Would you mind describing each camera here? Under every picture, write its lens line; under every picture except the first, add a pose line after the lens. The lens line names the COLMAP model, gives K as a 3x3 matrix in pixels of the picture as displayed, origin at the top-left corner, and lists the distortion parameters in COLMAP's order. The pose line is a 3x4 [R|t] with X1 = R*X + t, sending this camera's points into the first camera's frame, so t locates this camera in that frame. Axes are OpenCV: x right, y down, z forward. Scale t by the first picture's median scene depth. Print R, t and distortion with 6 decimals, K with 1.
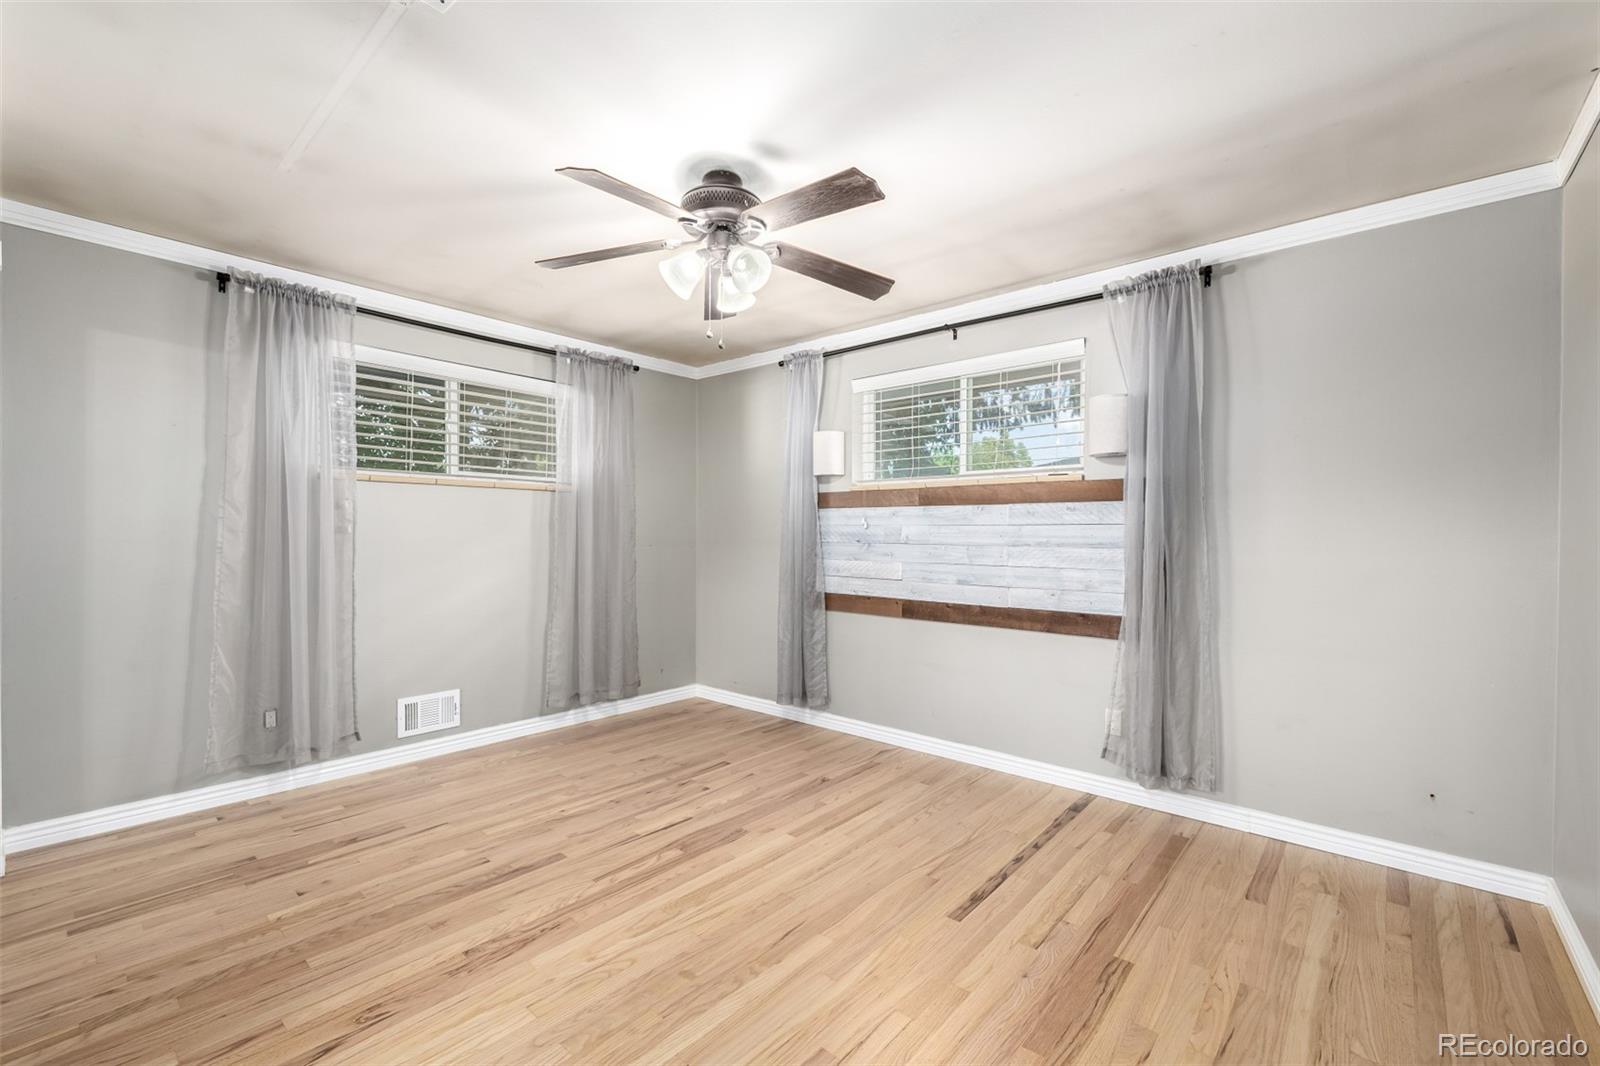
lens RADIAL K [[672.8, 0, 802.3], [0, 672.8, 535.8], [0, 0, 1]] dist [0.000960, -0.000574]
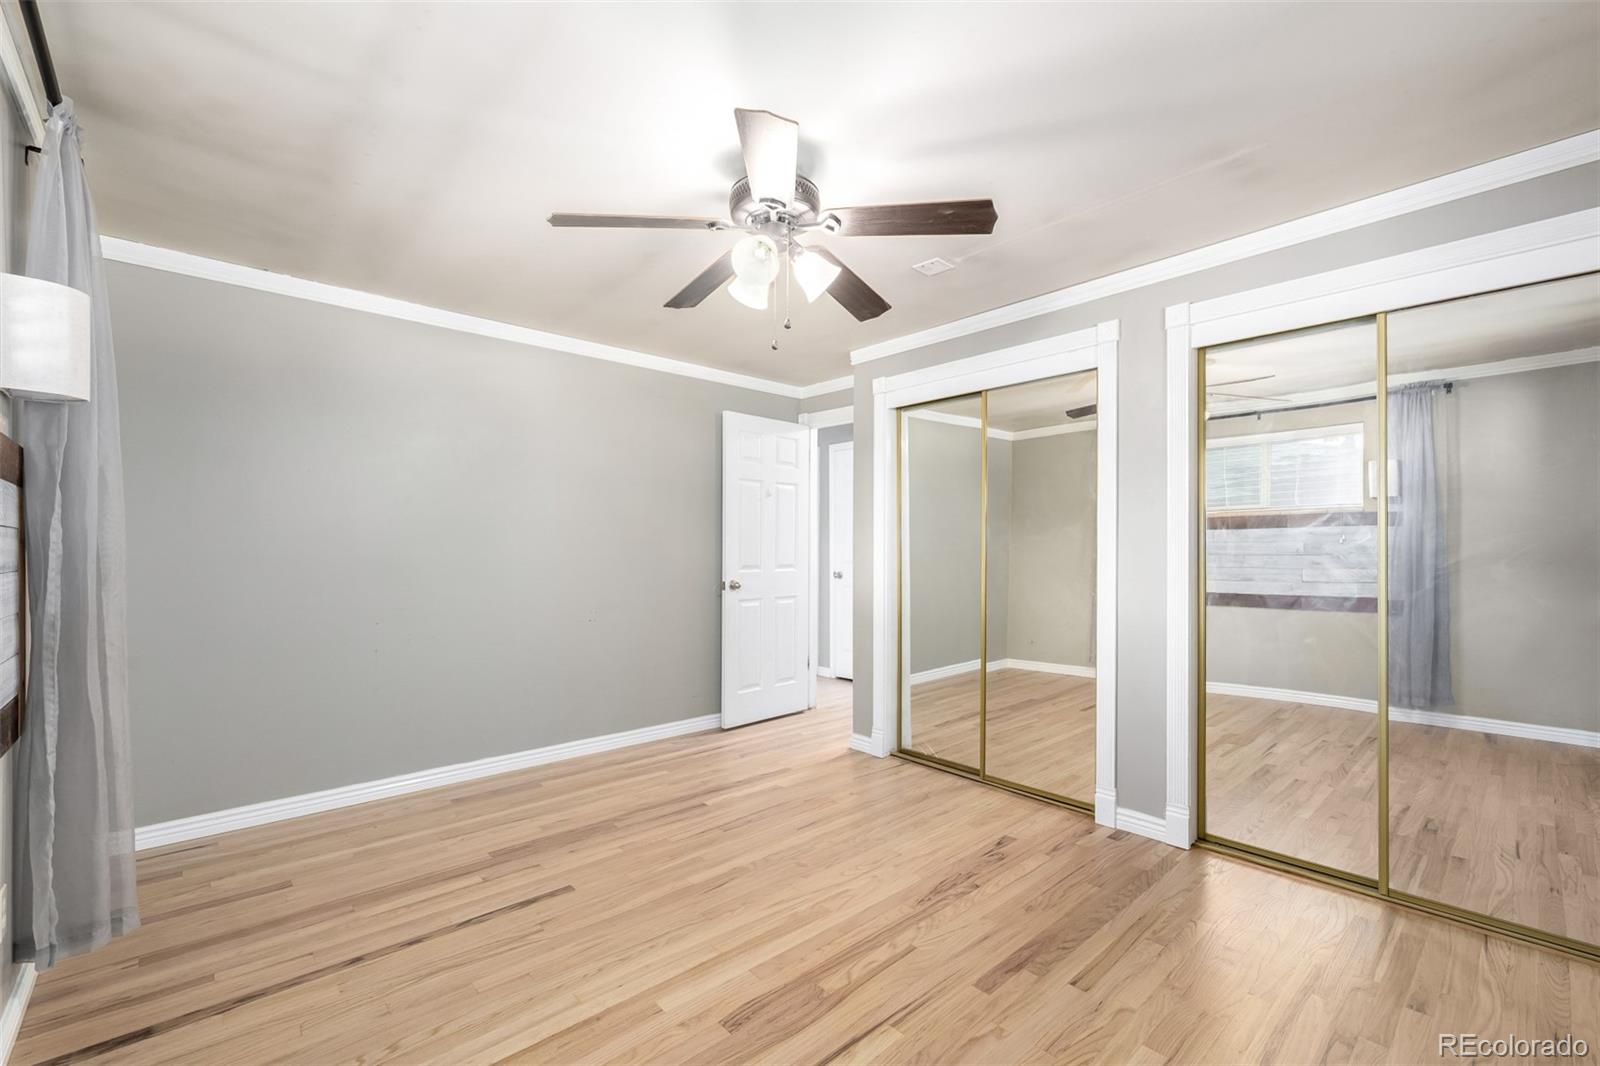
lens RADIAL K [[672.8, 0, 798.9], [0, 672.8, 544.3], [0, 0, 1]] dist [0.000960, -0.000574]
pose [[-0.992068, -0.003973, 0.125643, -0.261907], [-0.004981, 0.999958, -0.007711, -0.003600], [-0.125607, -0.008275, -0.992046, 1.846474]]
